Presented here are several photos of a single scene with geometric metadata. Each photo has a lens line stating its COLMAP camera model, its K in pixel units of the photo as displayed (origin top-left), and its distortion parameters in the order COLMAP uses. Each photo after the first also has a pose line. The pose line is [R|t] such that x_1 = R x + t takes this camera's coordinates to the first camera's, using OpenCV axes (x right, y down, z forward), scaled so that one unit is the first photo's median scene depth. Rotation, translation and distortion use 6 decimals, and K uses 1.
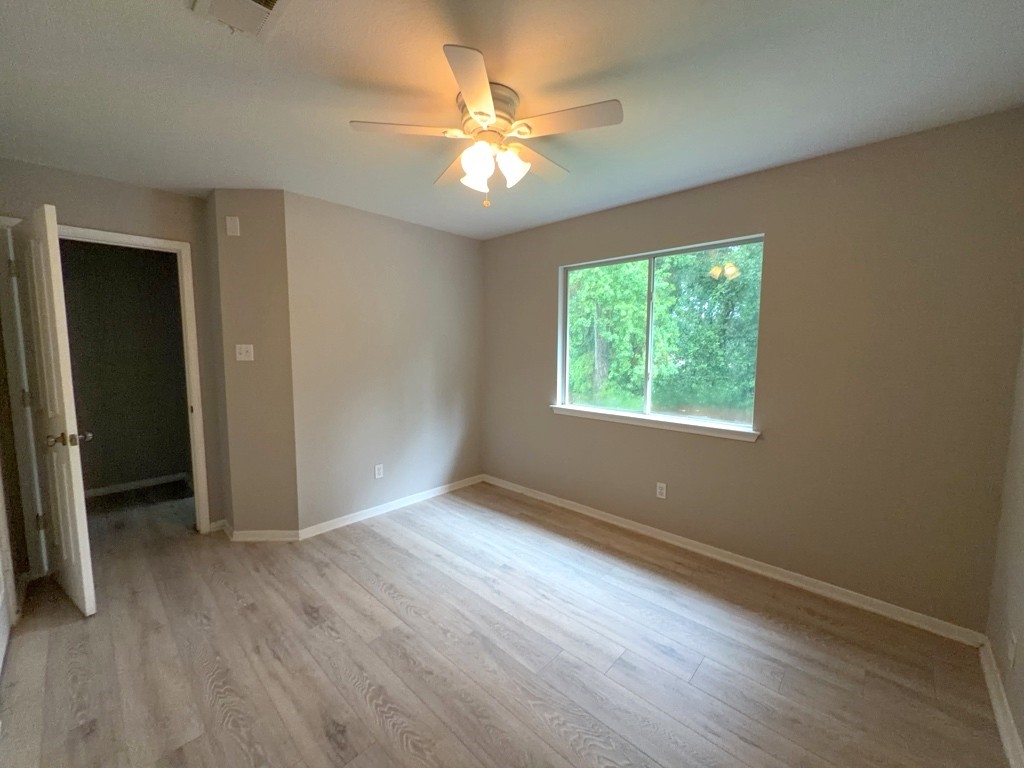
lens RADIAL K [[407.4, 0, 511.2], [0, 407.4, 384.4], [0, 0, 1]] dist [-0.001010, 0.000007]
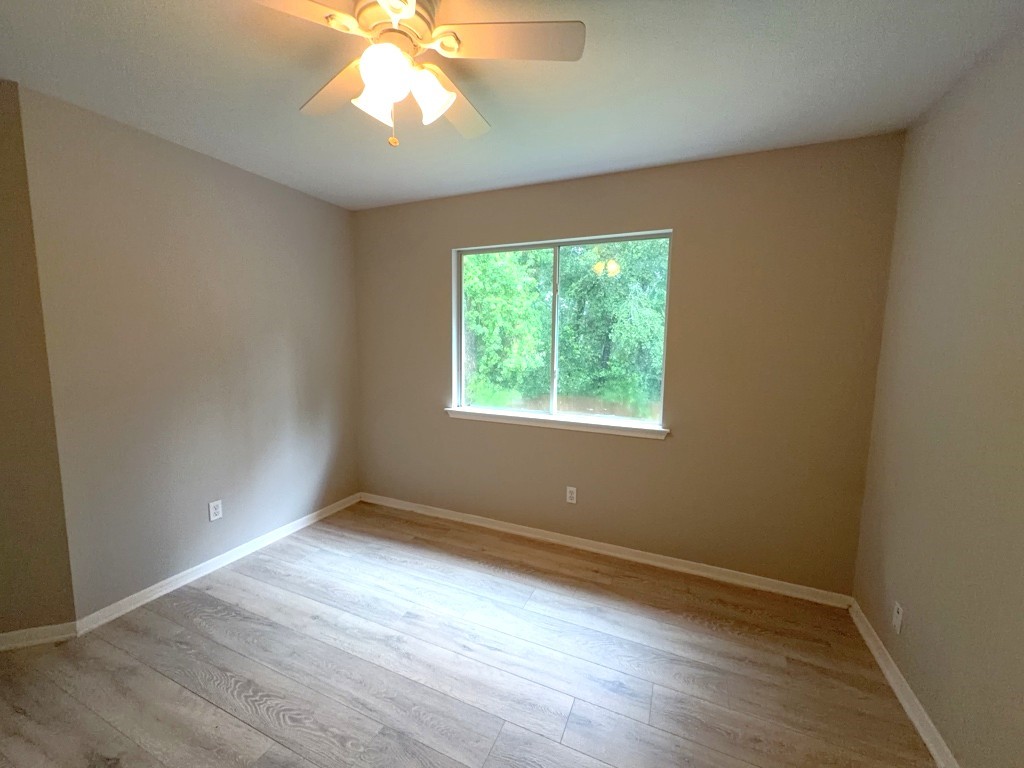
lens RADIAL K [[407.4, 0, 512.2], [0, 407.4, 384.7], [0, 0, 1]] dist [-0.001010, 0.000007]
pose [[0.942337, -0.027981, 0.333493, -0.081183], [0.021434, 0.999499, 0.023295, -0.023766], [-0.333977, -0.014804, 0.942465, 0.184631]]
